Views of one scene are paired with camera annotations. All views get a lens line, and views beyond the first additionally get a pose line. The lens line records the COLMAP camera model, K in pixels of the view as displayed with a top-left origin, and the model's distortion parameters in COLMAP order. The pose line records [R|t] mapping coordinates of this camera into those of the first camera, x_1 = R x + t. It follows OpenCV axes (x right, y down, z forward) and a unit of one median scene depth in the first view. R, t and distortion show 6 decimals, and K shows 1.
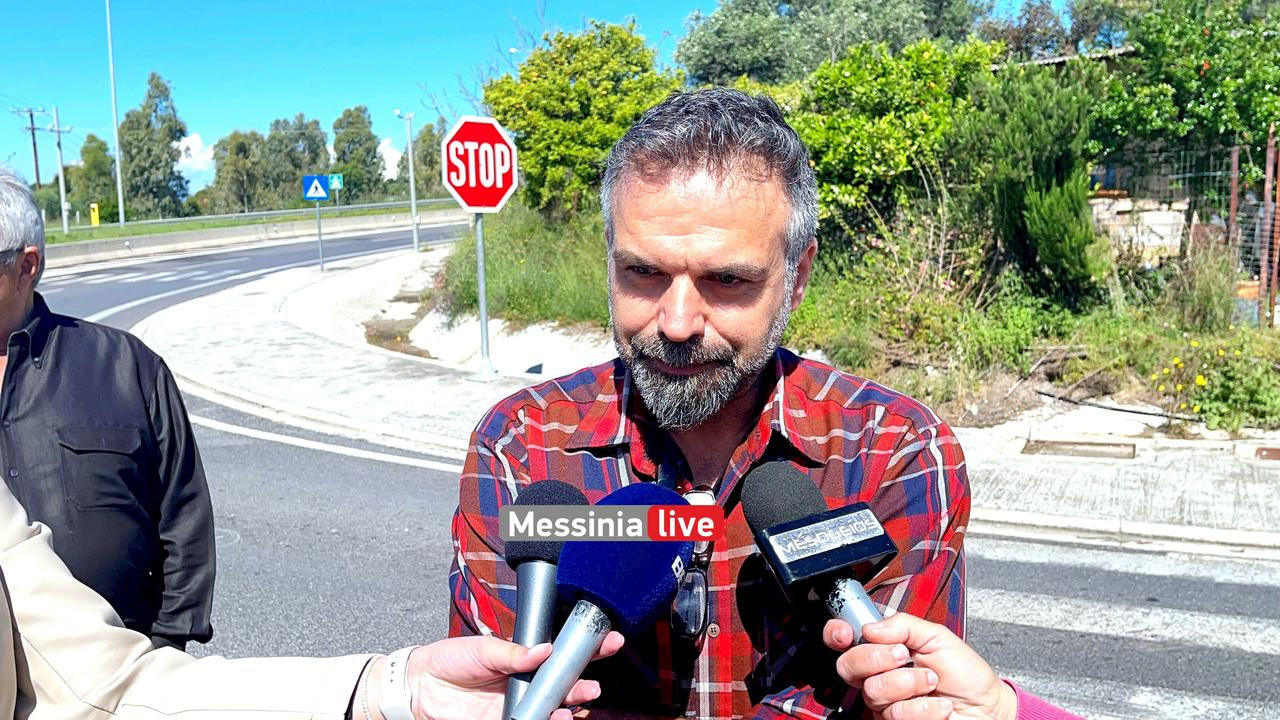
lens RADIAL K [[1137.5, 0, 634.4], [0, 1137.5, 356.5], [0, 0, 1]] dist [0.027651, -0.018154]
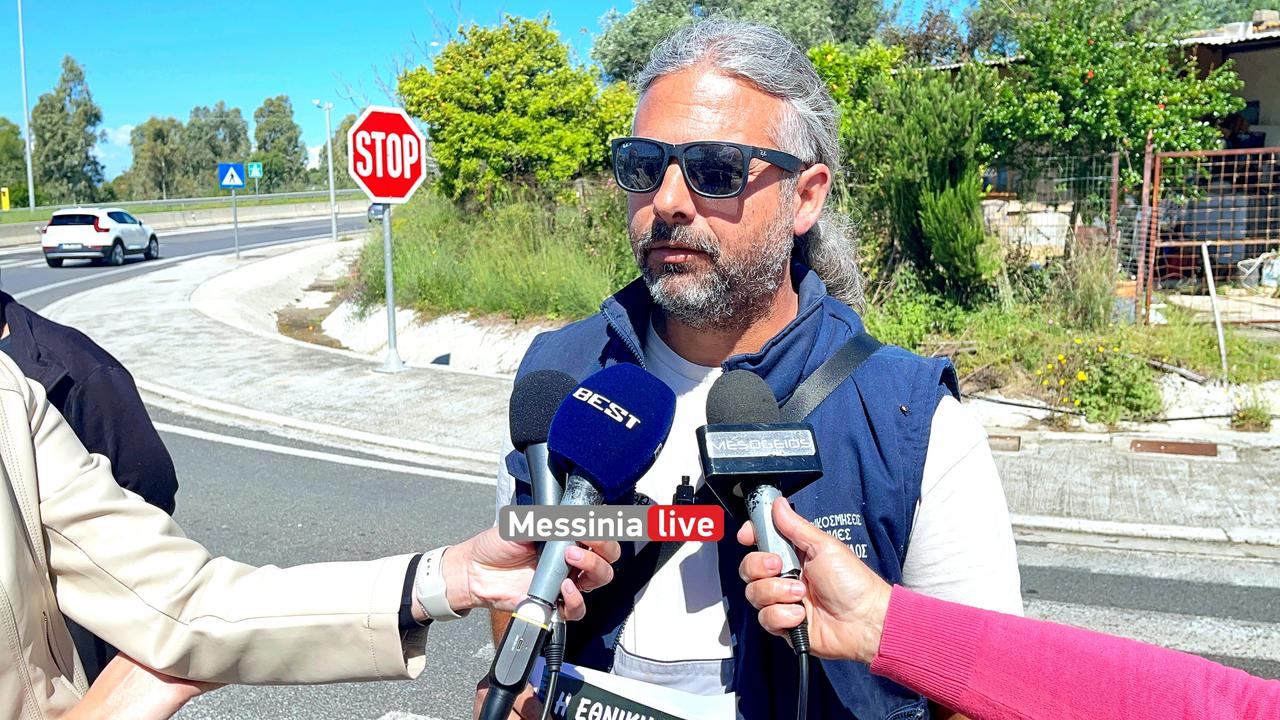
lens RADIAL K [[1097.7, 0, 639.3], [0, 1097.7, 361.6], [0, 0, 1]] dist [0.024485, -0.011898]
pose [[0.997078, 0.005648, 0.076187, 0.011043], [-0.006750, 0.999876, 0.014207, -0.002608], [-0.076098, -0.014679, 0.996992, 0.019347]]
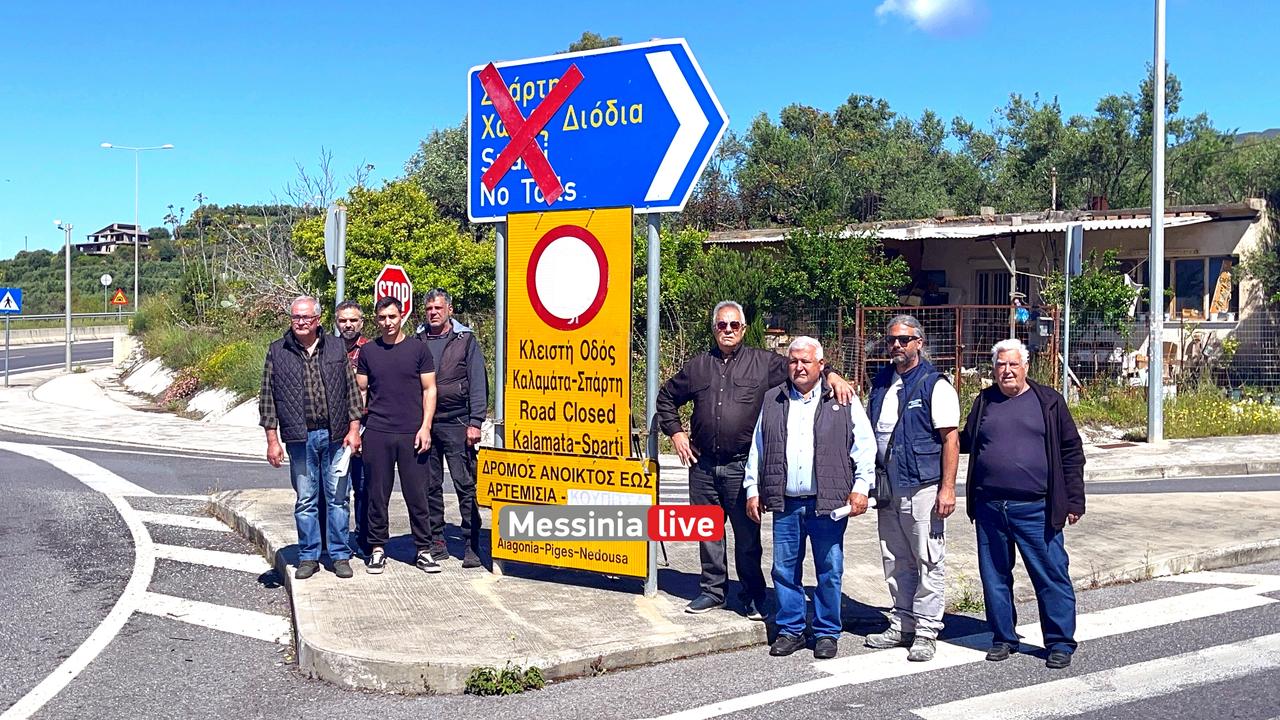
lens RADIAL K [[1488.3, 0, 643.9], [0, 1488.3, 362.6], [0, 0, 1]] dist [0.133318, -0.290958]
pose [[0.951577, 0.029833, 0.305958, -0.393945], [0.006883, 0.992963, -0.118228, 0.146229], [-0.307332, 0.114609, 0.944675, -0.904732]]
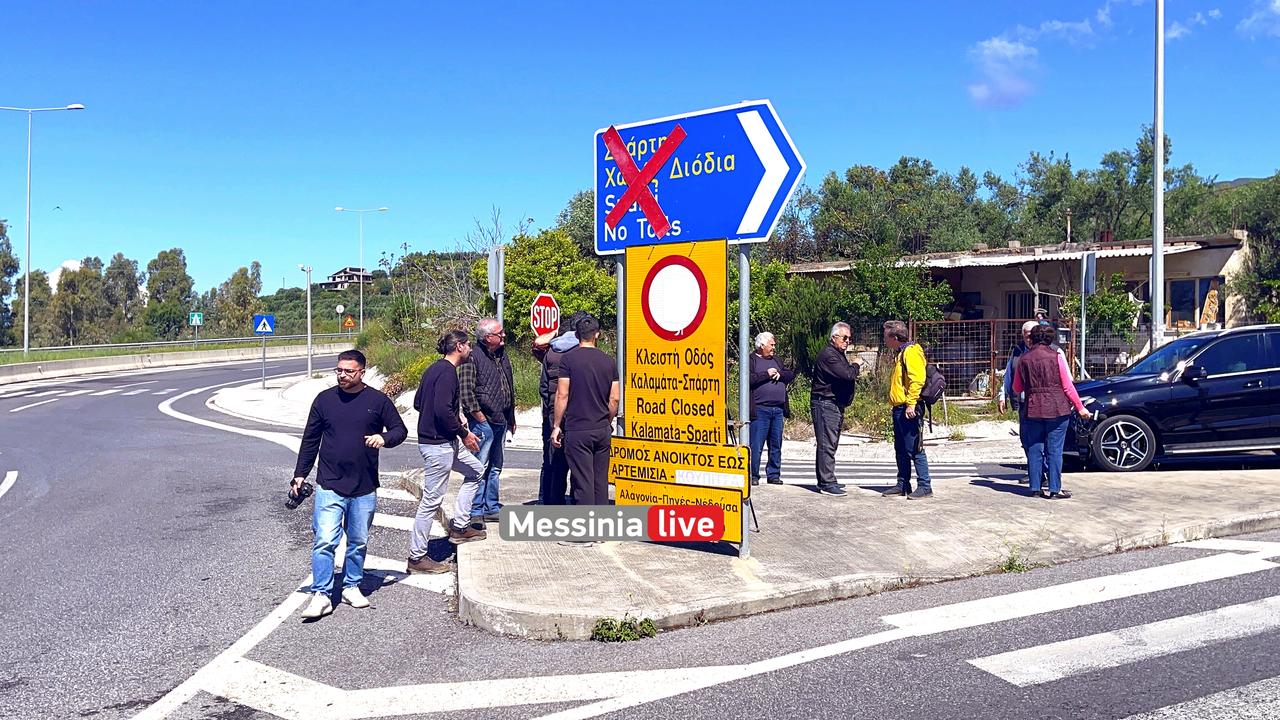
lens RADIAL K [[1131.0, 0, 646.5], [0, 1131.0, 362.2], [0, 0, 1]] dist [0.079007, -0.075675]
pose [[0.973982, 0.023557, 0.225398, -0.374334], [0.004600, 0.992323, -0.123590, 0.140331], [-0.226579, 0.121412, 0.966396, -0.852700]]
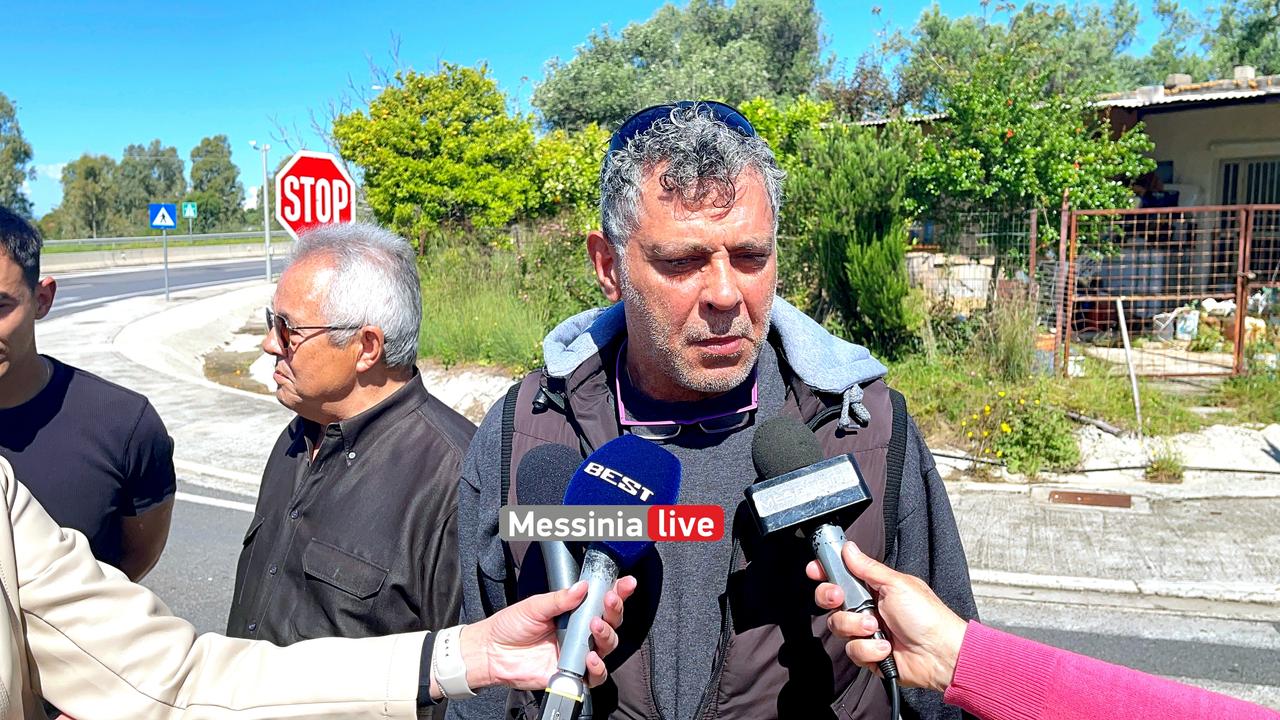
lens RADIAL K [[1097.7, 0, 639.3], [0, 1097.7, 361.6], [0, 0, 1]] dist [0.024485, -0.011898]
pose [[0.991576, 0.016642, 0.128454, 0.020482], [-0.013307, 0.999553, -0.026775, -0.005991], [-0.128842, 0.024840, 0.991354, 0.019245]]
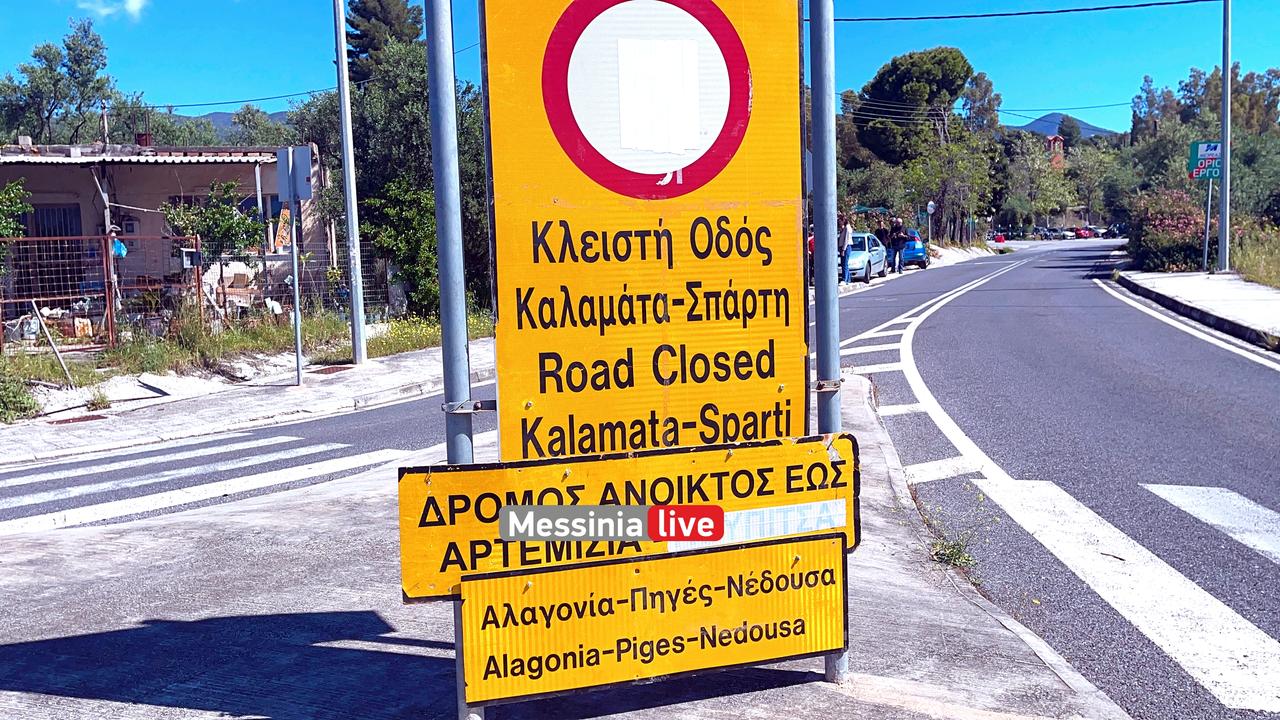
lens RADIAL K [[1102.7, 0, 655.6], [0, 1102.7, 356.0], [0, 0, 1]] dist [0.097137, -0.159373]
pose [[0.304662, -0.056758, 0.950768, -0.467623], [0.151521, 0.988399, 0.010451, 0.069435], [-0.940331, 0.140877, 0.309727, -0.201413]]
